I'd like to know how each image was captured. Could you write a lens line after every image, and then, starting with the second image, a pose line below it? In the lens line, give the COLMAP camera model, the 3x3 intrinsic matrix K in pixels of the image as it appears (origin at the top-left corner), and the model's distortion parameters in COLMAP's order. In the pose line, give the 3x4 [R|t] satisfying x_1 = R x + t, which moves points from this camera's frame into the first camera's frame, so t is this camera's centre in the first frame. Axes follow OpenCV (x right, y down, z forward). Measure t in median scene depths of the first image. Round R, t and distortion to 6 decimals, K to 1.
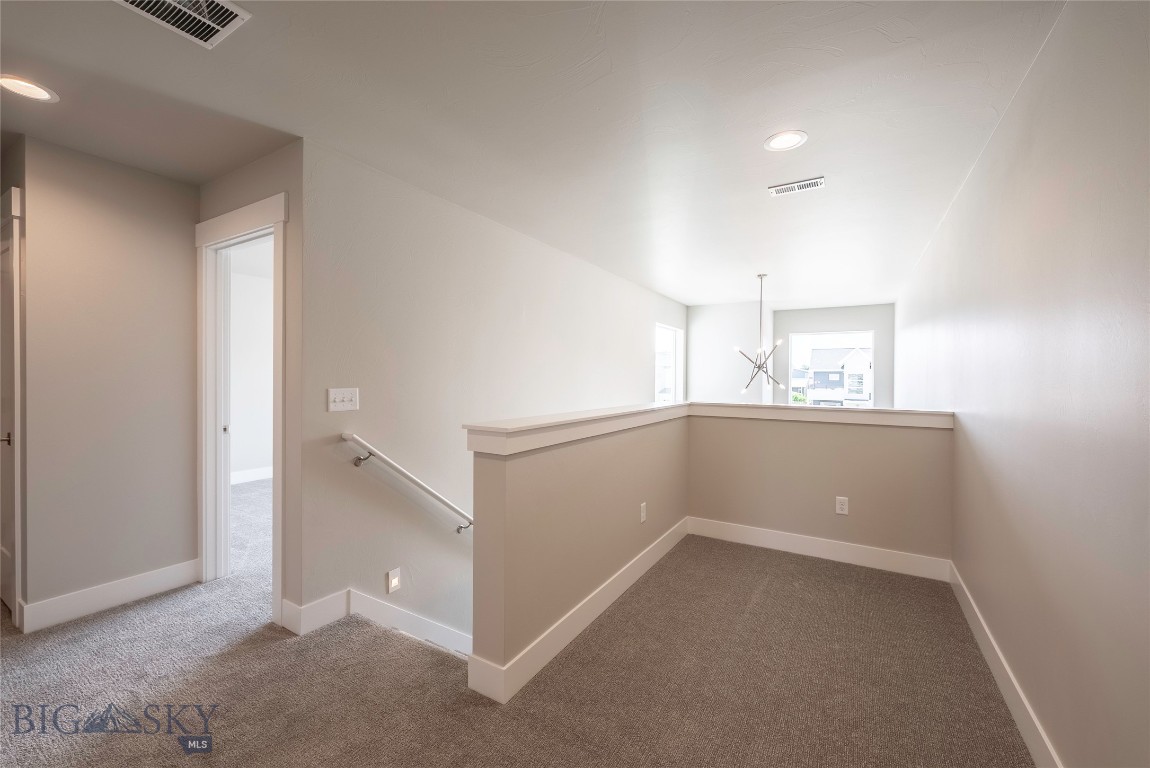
lens RADIAL K [[461.6, 0, 573.9], [0, 461.6, 385.1], [0, 0, 1]] dist [0.002873, -0.000760]
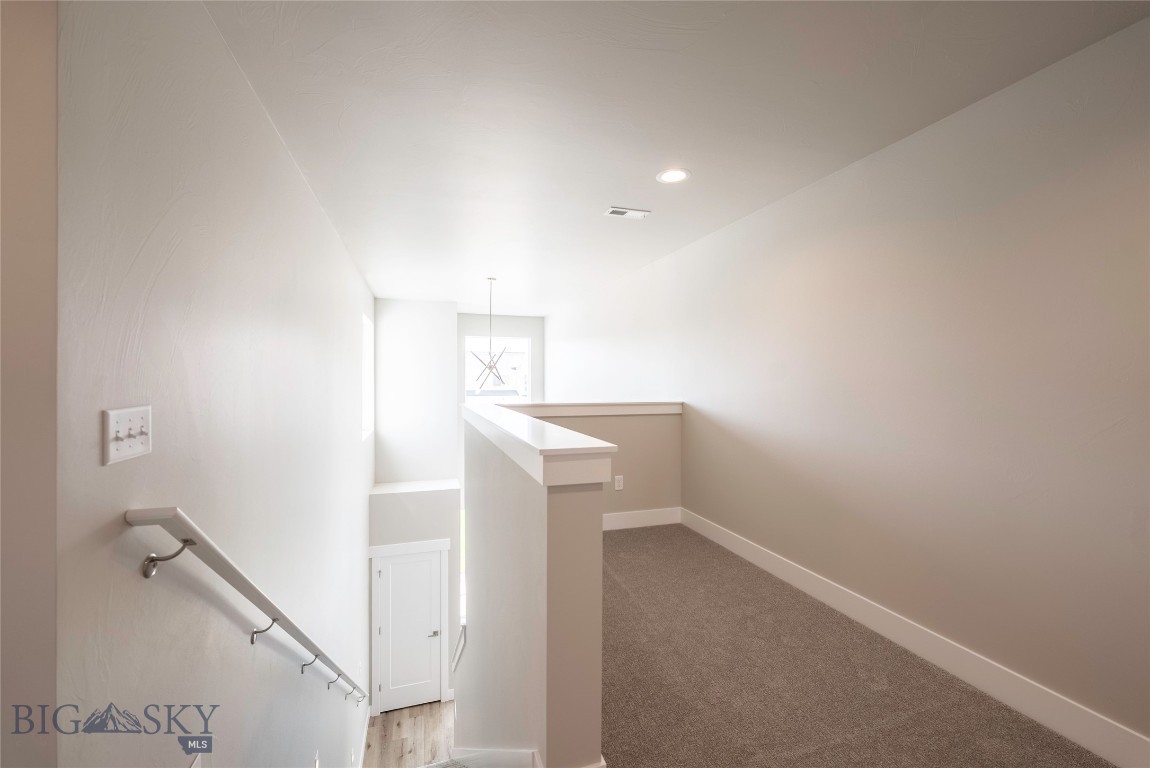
lens RADIAL K [[461.6, 0, 569.9], [0, 461.6, 379.6], [0, 0, 1]] dist [0.002873, -0.000760]
pose [[0.657681, -0.007888, 0.753256, -0.462411], [0.015727, 0.999871, -0.003260, -0.009683], [-0.753133, 0.013990, 0.657720, 0.328901]]
